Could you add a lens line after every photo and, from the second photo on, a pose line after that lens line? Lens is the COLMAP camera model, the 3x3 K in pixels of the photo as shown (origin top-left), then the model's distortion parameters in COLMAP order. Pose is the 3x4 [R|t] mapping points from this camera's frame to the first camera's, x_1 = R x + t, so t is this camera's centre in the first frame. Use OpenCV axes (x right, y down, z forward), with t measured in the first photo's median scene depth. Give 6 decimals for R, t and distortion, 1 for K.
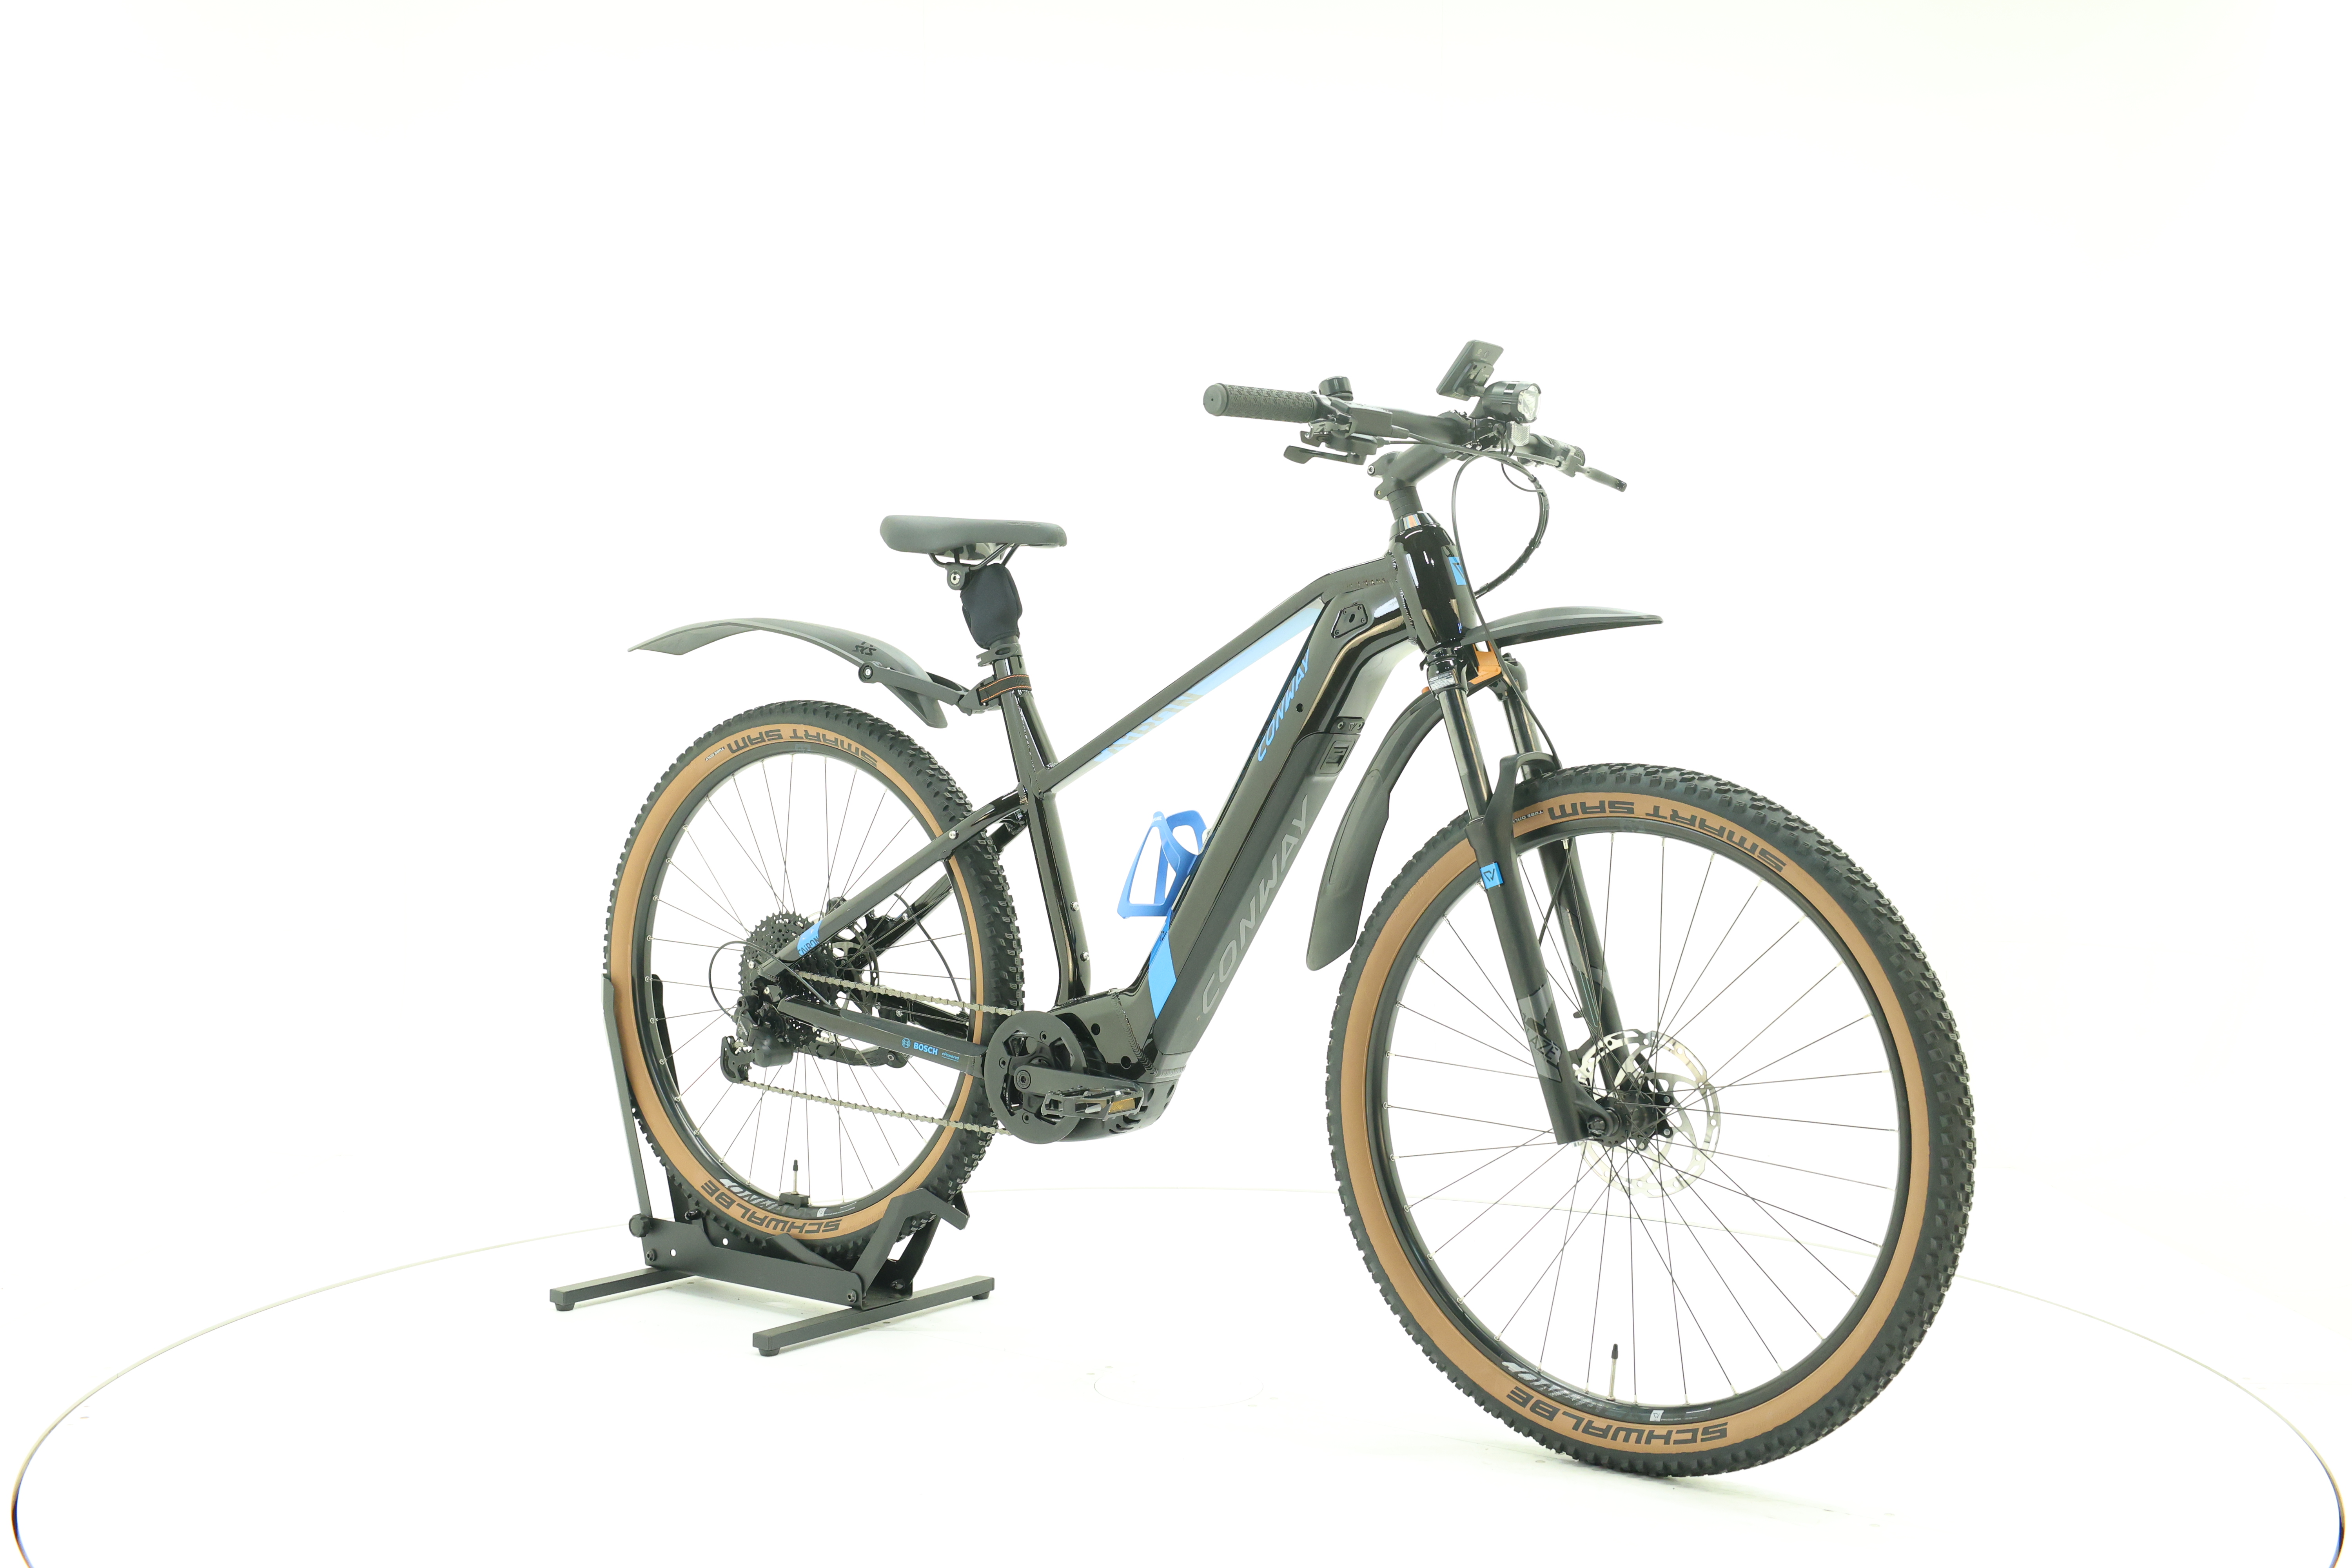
lens RADIAL K [[2518.9, 0, 1171.1], [0, 2518.9, 729.8], [0, 0, 1]] dist [-0.019113, 0.003819]
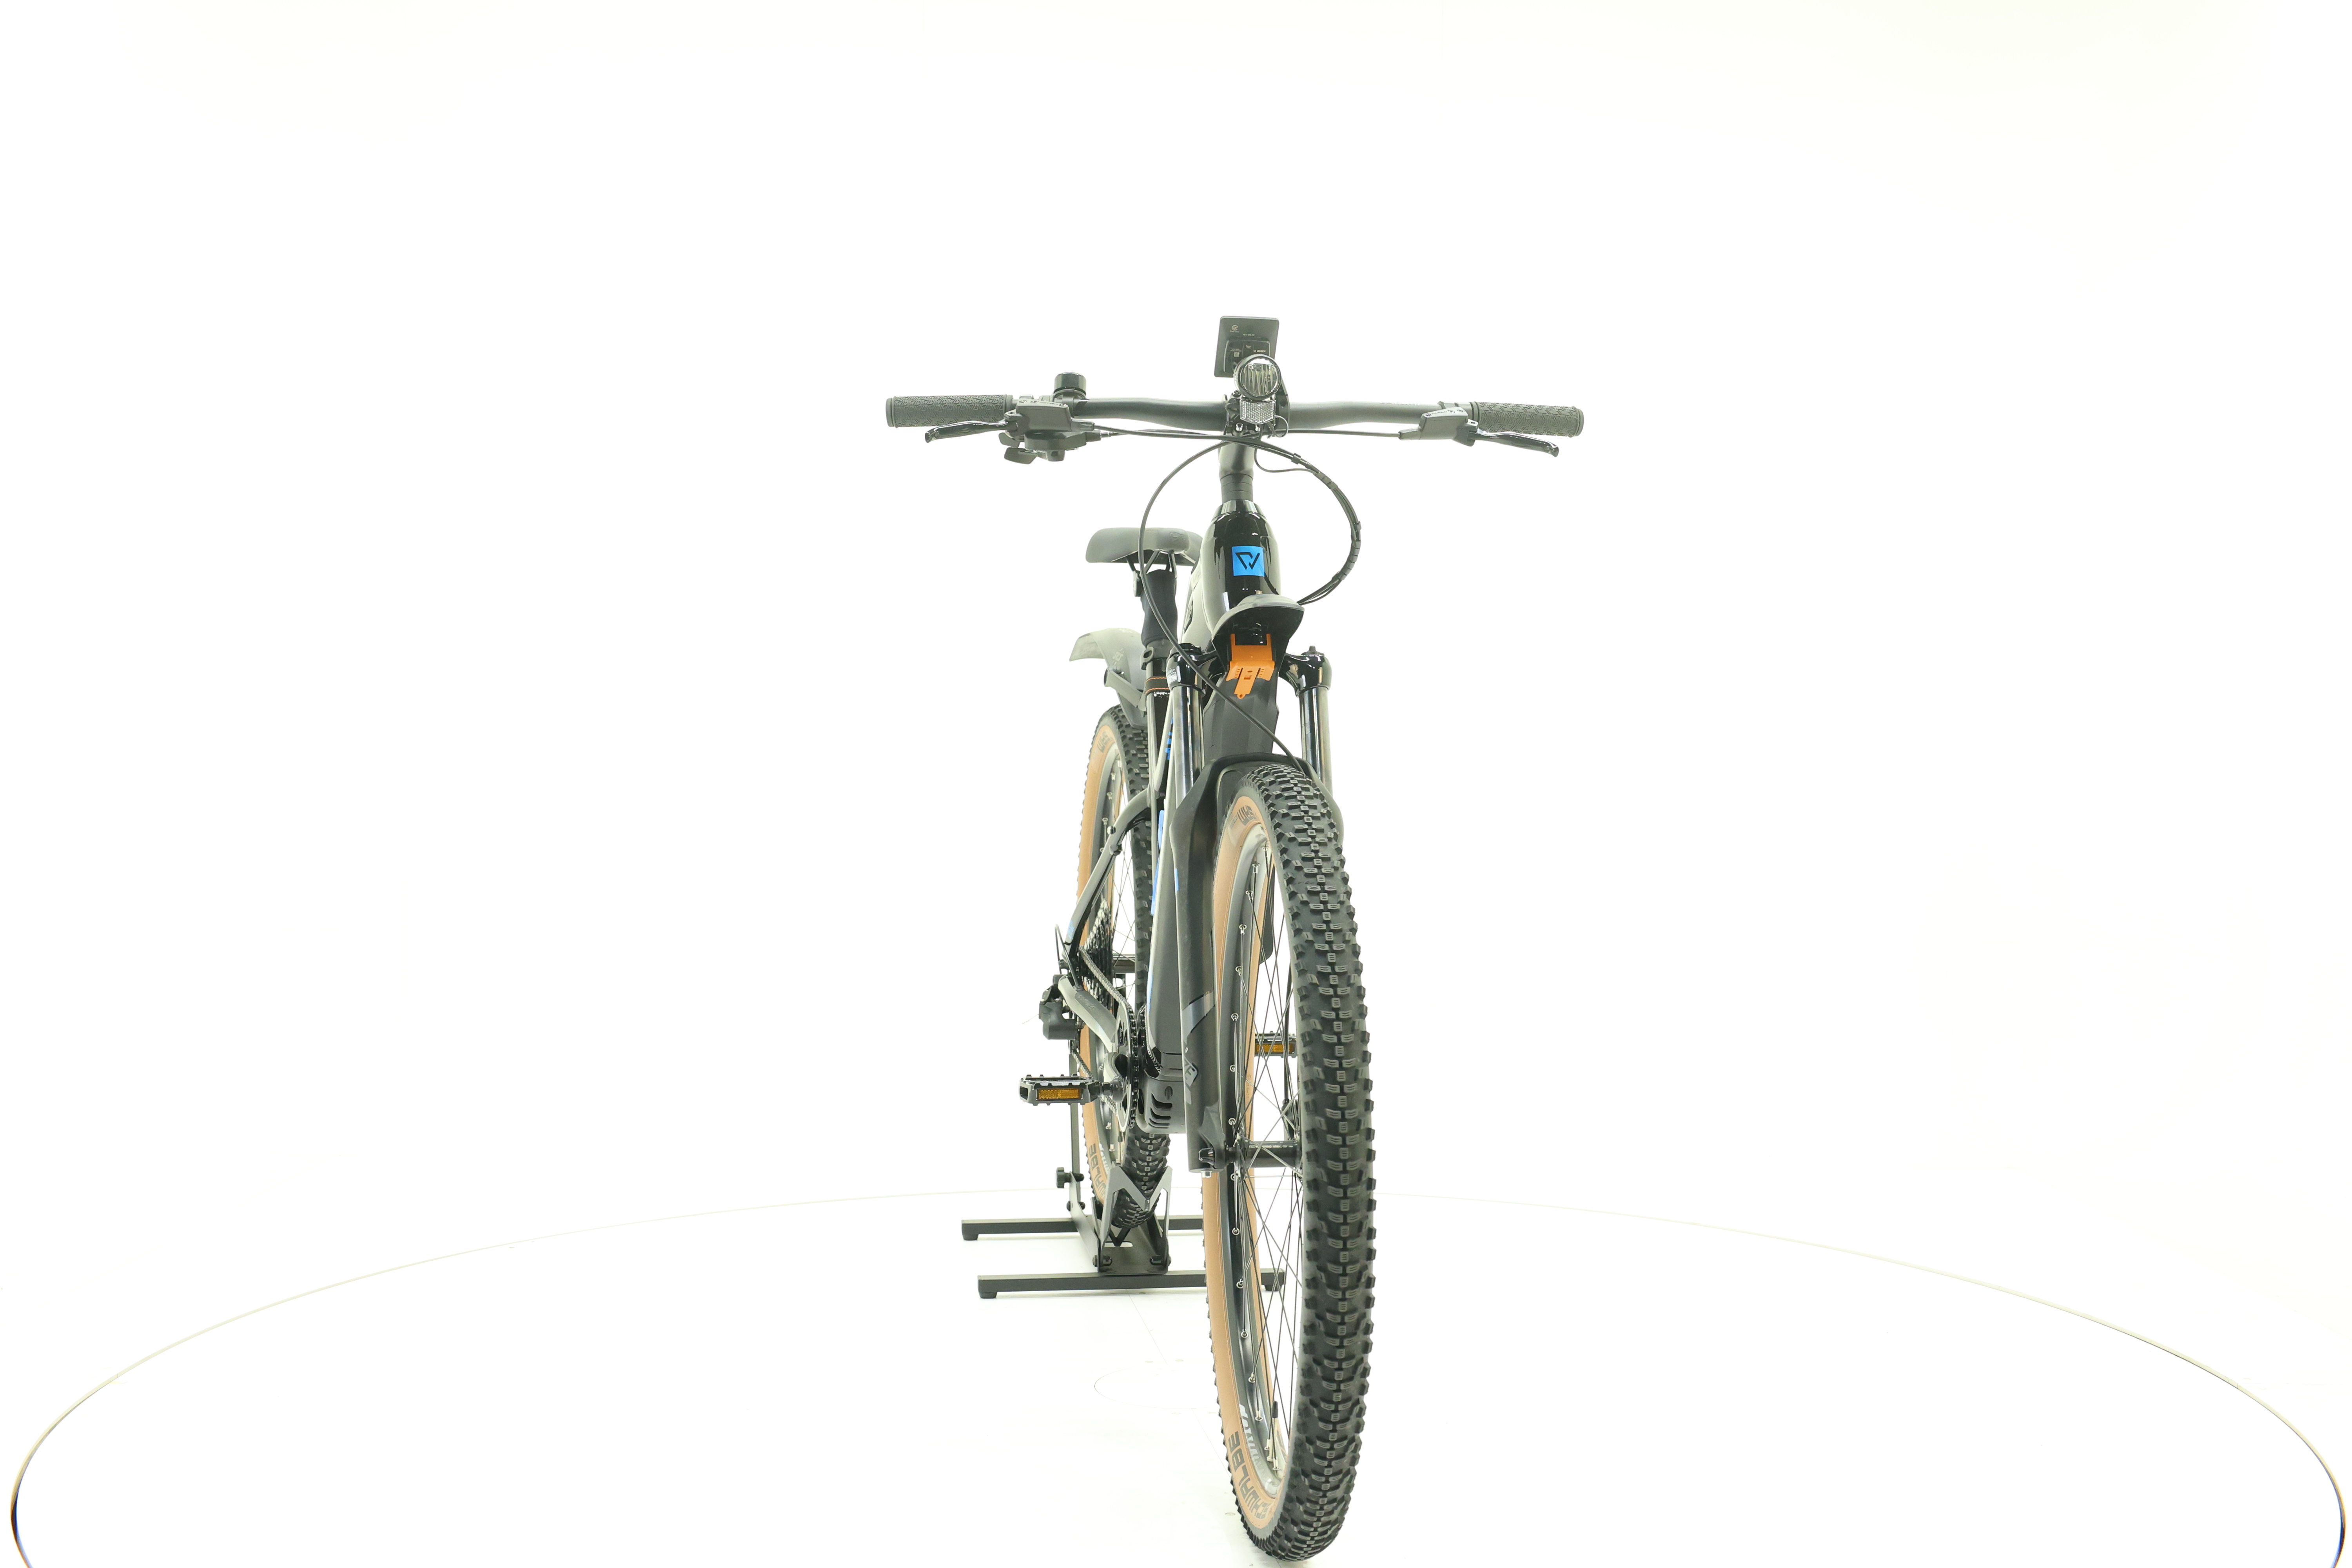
lens RADIAL K [[2518.9, 0, 1171.1], [0, 2518.9, 729.8], [0, 0, 1]] dist [-0.019113, 0.003819]
pose [[0.702178, -0.000705, -0.712002, 0.754617], [-0.001497, 0.999996, -0.002466, 0.002683], [0.712000, 0.002797, 0.702174, 0.312033]]
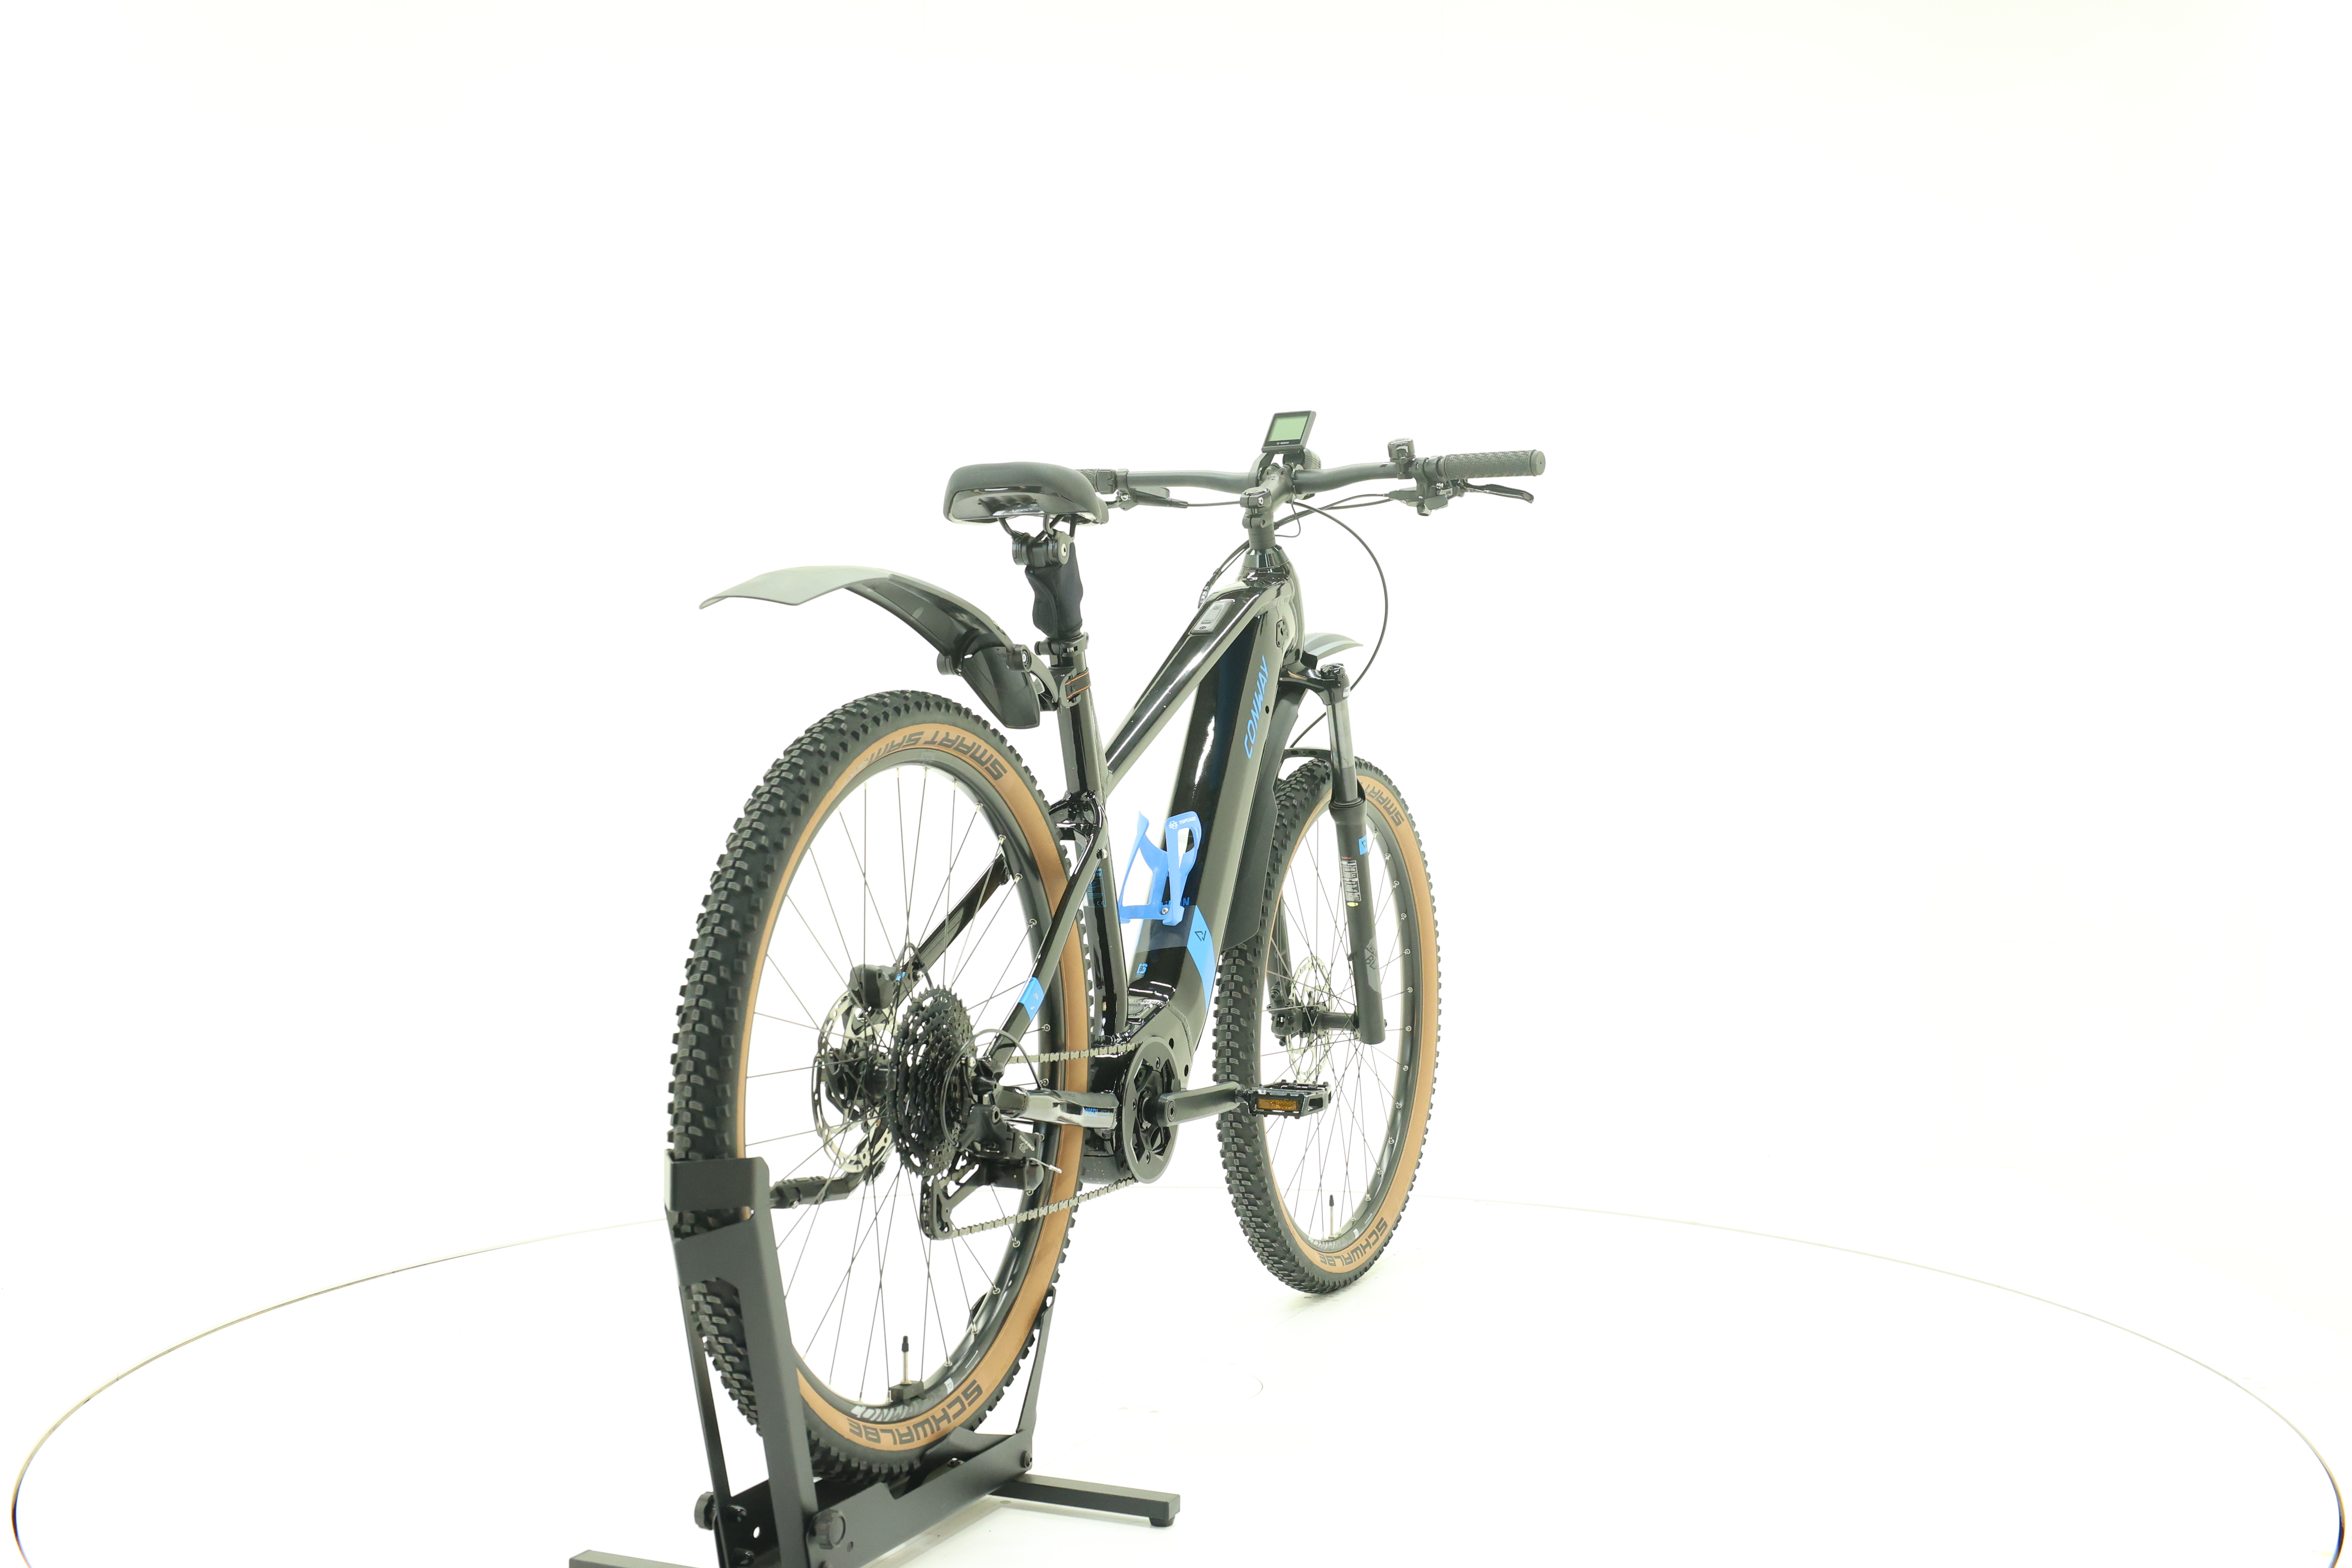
lens RADIAL K [[2518.9, 0, 1171.1], [0, 2518.9, 729.8], [0, 0, 1]] dist [-0.019113, 0.003819]
pose [[-0.223862, -0.006036, 0.974602, -1.026701], [-0.004398, 0.999977, 0.005183, -0.005521], [-0.974611, -0.003126, -0.223883, 1.299334]]
